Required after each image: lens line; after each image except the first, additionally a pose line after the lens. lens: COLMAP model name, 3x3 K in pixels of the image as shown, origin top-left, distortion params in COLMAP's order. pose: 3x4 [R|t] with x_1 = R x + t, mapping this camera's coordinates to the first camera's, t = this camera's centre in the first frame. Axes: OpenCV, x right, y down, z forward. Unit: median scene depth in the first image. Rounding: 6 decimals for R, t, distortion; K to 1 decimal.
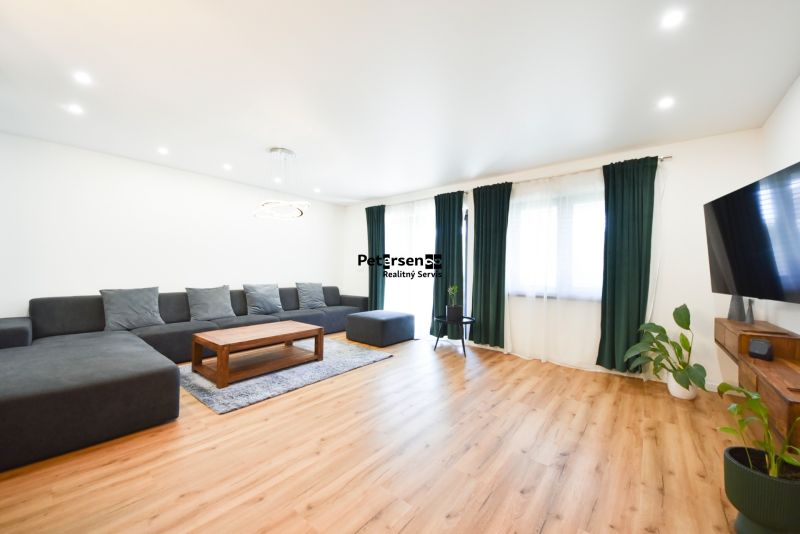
lens RADIAL K [[297.1, 0, 407.2], [0, 297.1, 269.3], [0, 0, 1]] dist [0.036221, -0.024469]
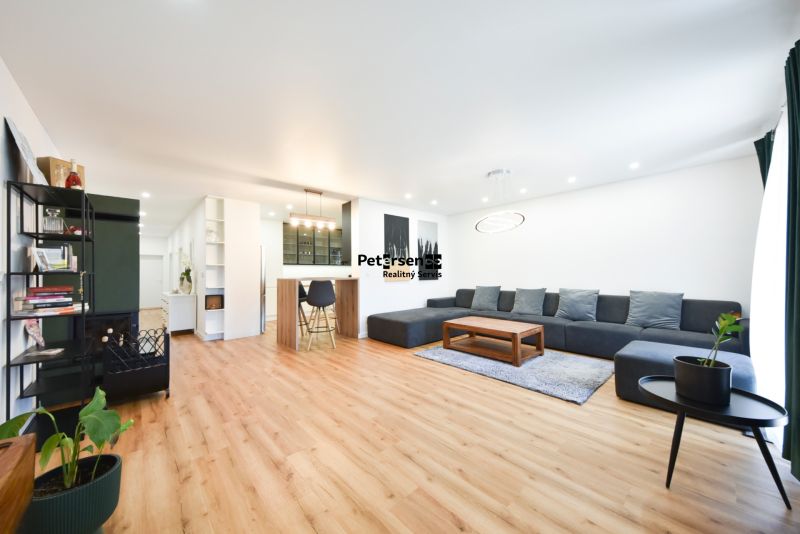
lens RADIAL K [[284.4, 0, 403.6], [0, 284.4, 268.0], [0, 0, 1]] dist [0.052910, -0.020597]
pose [[-0.146803, -0.028719, -0.988749, 0.945581], [0.004240, 0.999551, -0.029663, 0.009702], [0.989157, -0.008547, -0.146615, 1.024679]]
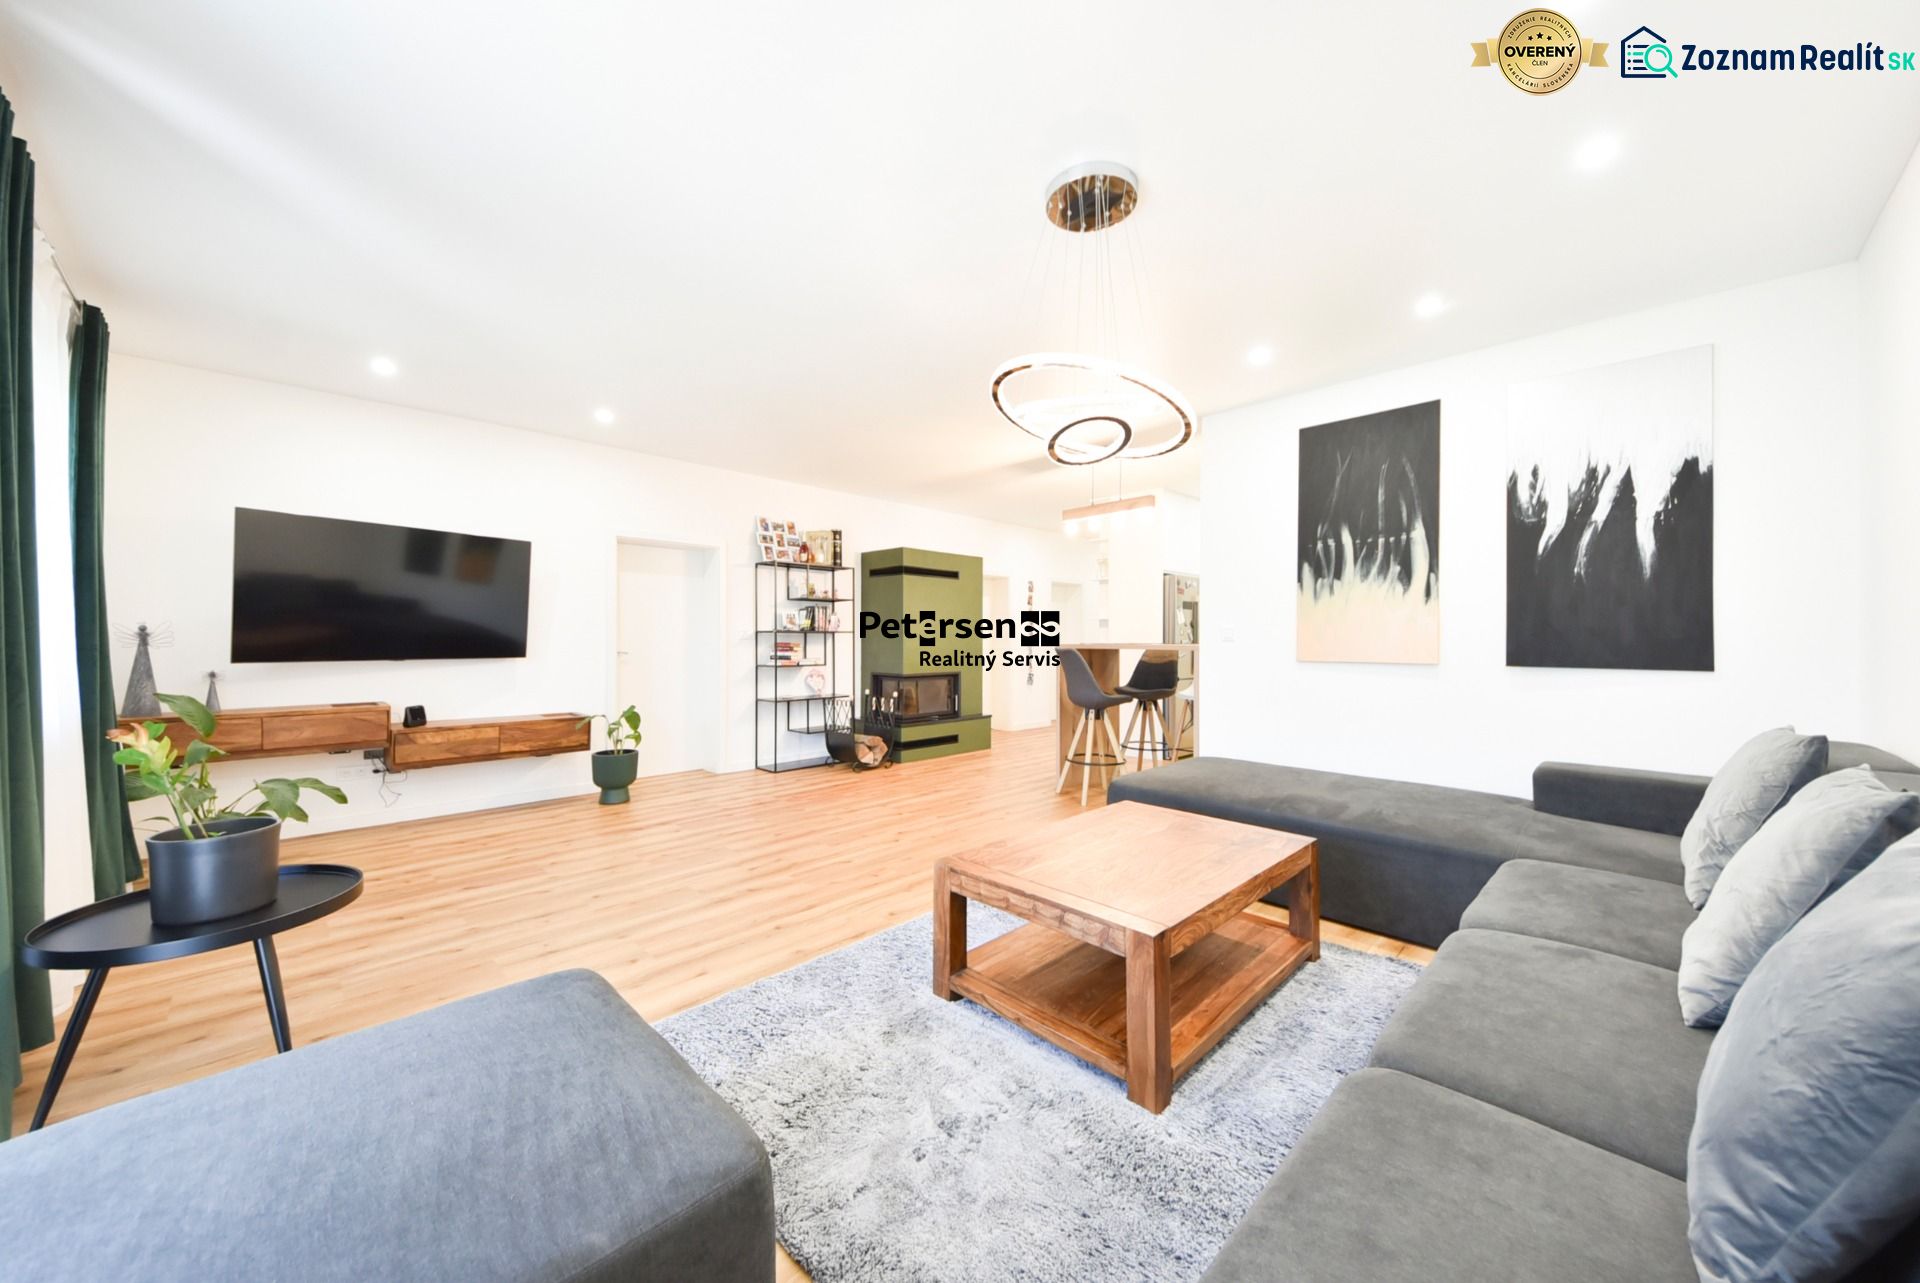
lens RADIAL K [[682.5, 0, 968.6], [0, 682.5, 644.0], [0, 0, 1]] dist [0.052910, -0.020597]
pose [[-0.994714, -0.016102, 0.101419, -0.486151], [-0.015458, 0.999855, 0.007136, 0.008772], [-0.101519, 0.005530, -0.994818, 2.096111]]
